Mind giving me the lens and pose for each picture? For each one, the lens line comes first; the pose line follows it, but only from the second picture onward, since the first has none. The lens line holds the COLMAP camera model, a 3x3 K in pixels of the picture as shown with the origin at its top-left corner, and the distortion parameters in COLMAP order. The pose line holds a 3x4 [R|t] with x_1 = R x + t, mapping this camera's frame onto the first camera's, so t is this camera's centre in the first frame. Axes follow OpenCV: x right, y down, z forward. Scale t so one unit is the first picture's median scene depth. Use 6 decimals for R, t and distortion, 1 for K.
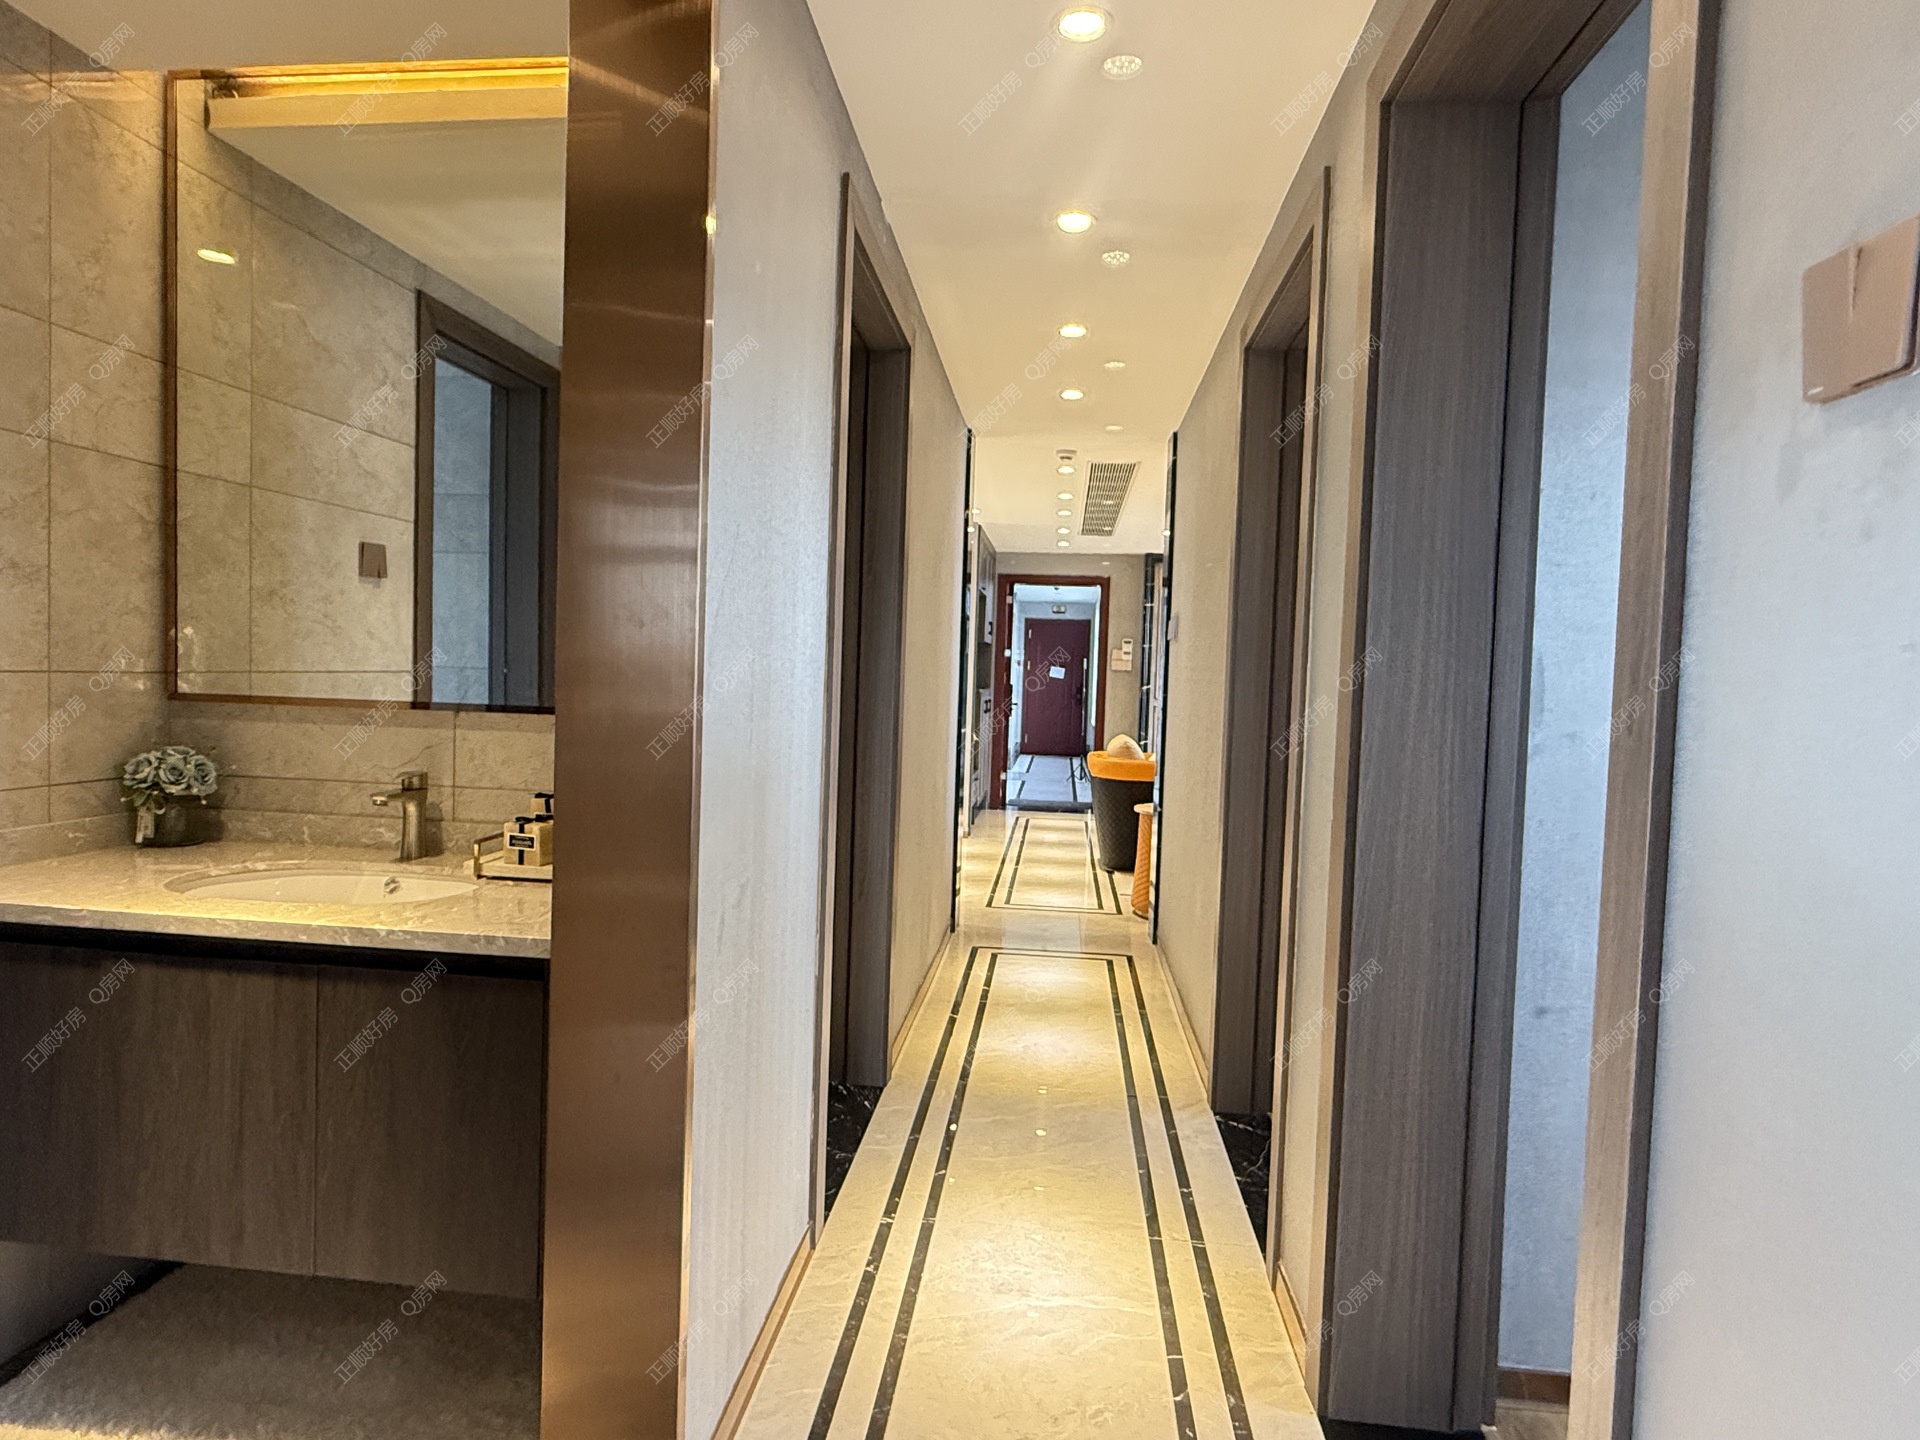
lens RADIAL K [[1071.6, 0, 952.4], [0, 1071.6, 720.4], [0, 0, 1]] dist [0.002354, -0.002126]
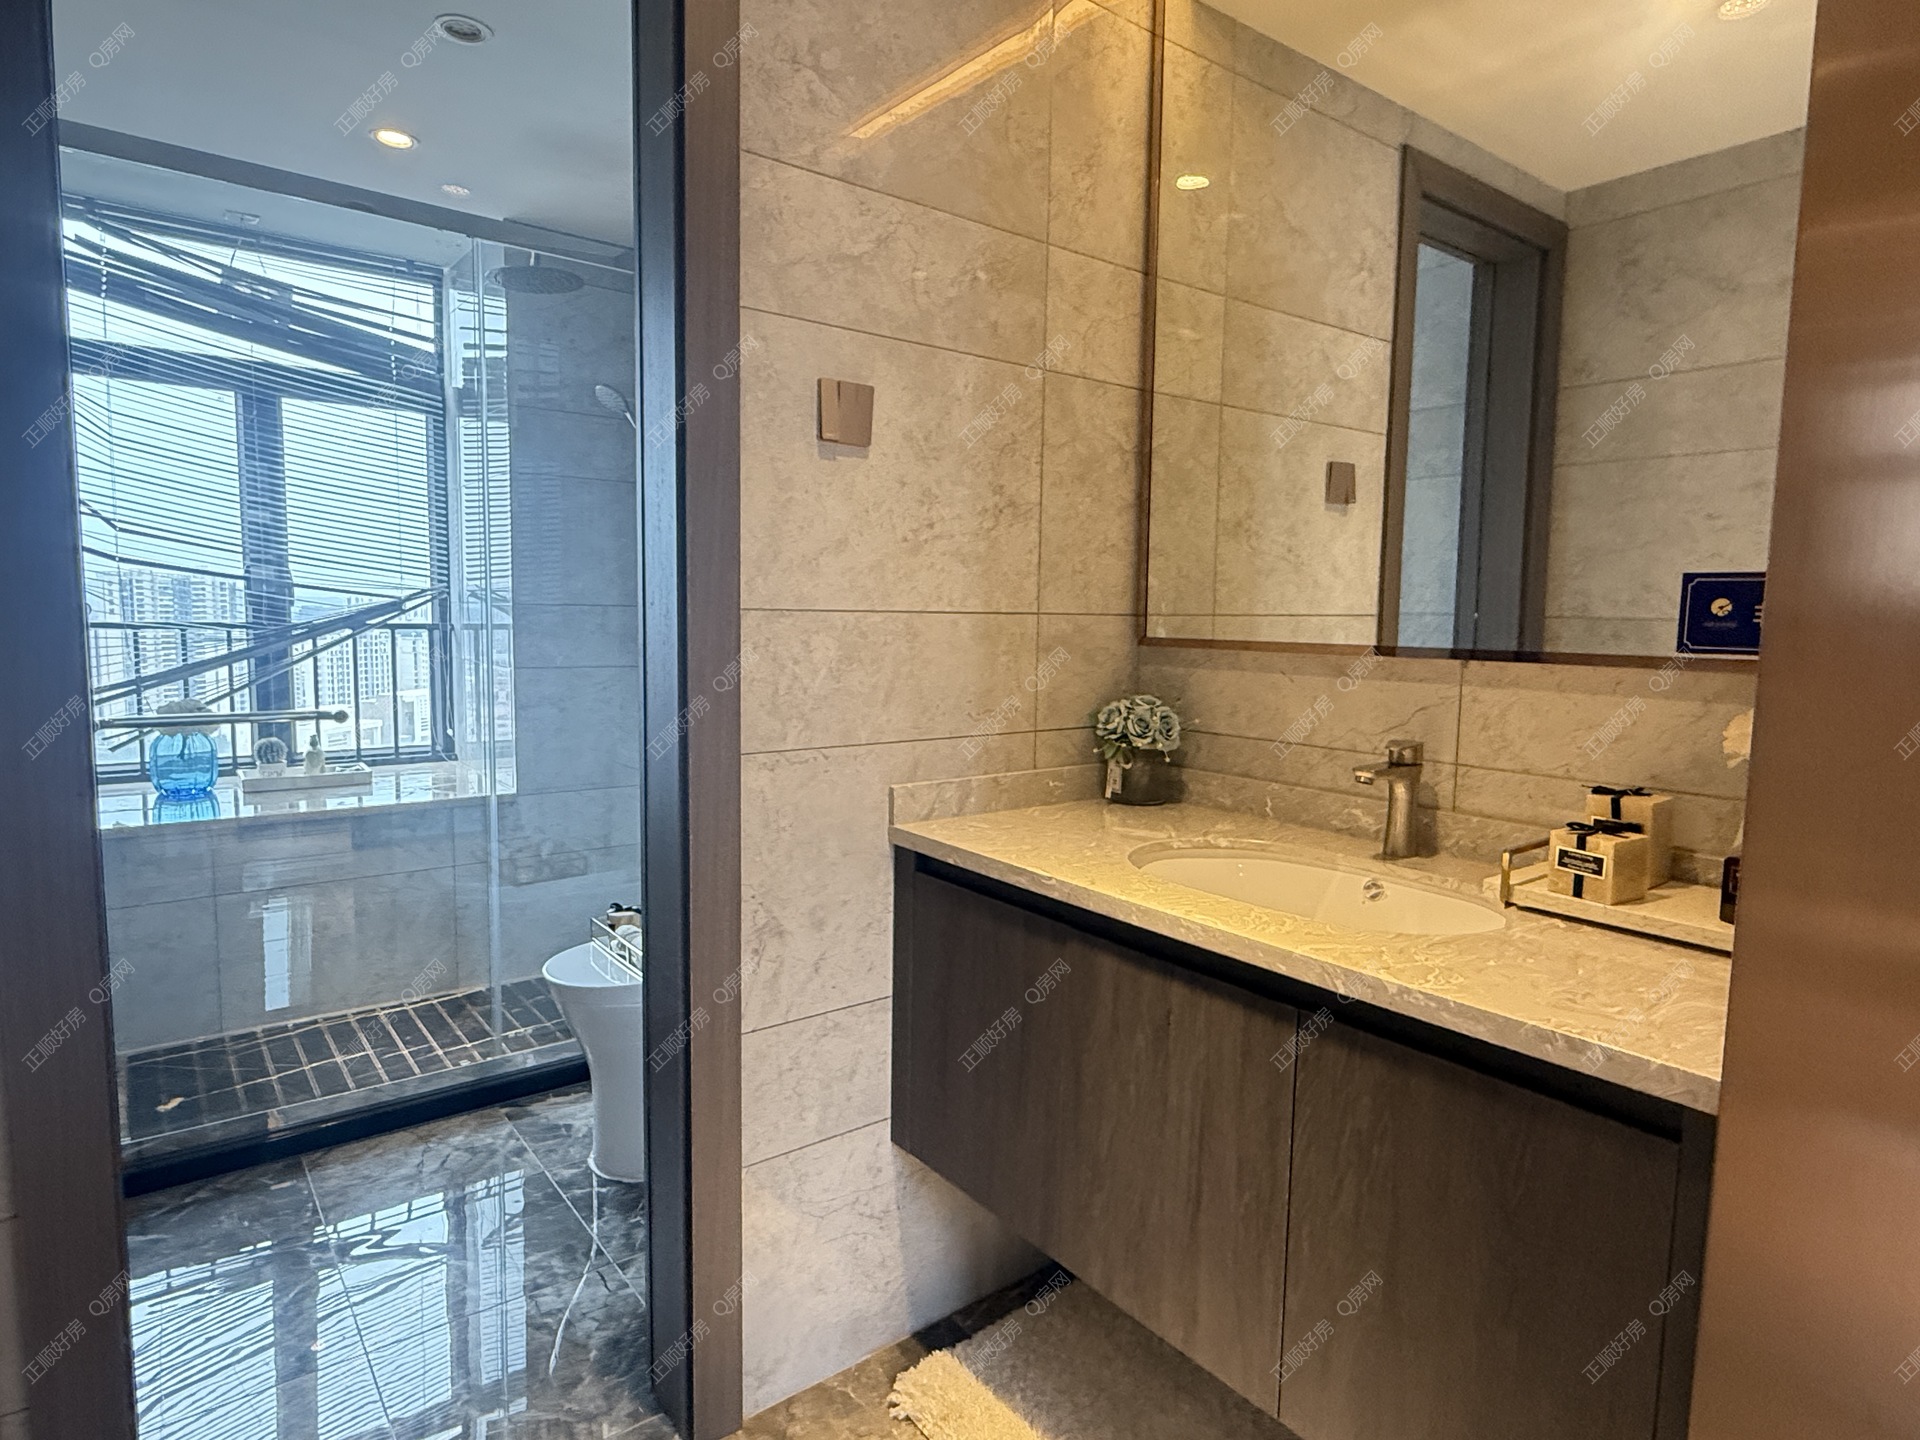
lens RADIAL K [[1071.6, 0, 958.0], [0, 1071.6, 715.4], [0, 0, 1]] dist [0.002354, -0.002126]
pose [[0.699095, 0.047539, -0.713447, -0.182371], [-0.022464, 0.998755, 0.044537, 0.003919], [0.714676, -0.015108, 0.699293, 0.248147]]
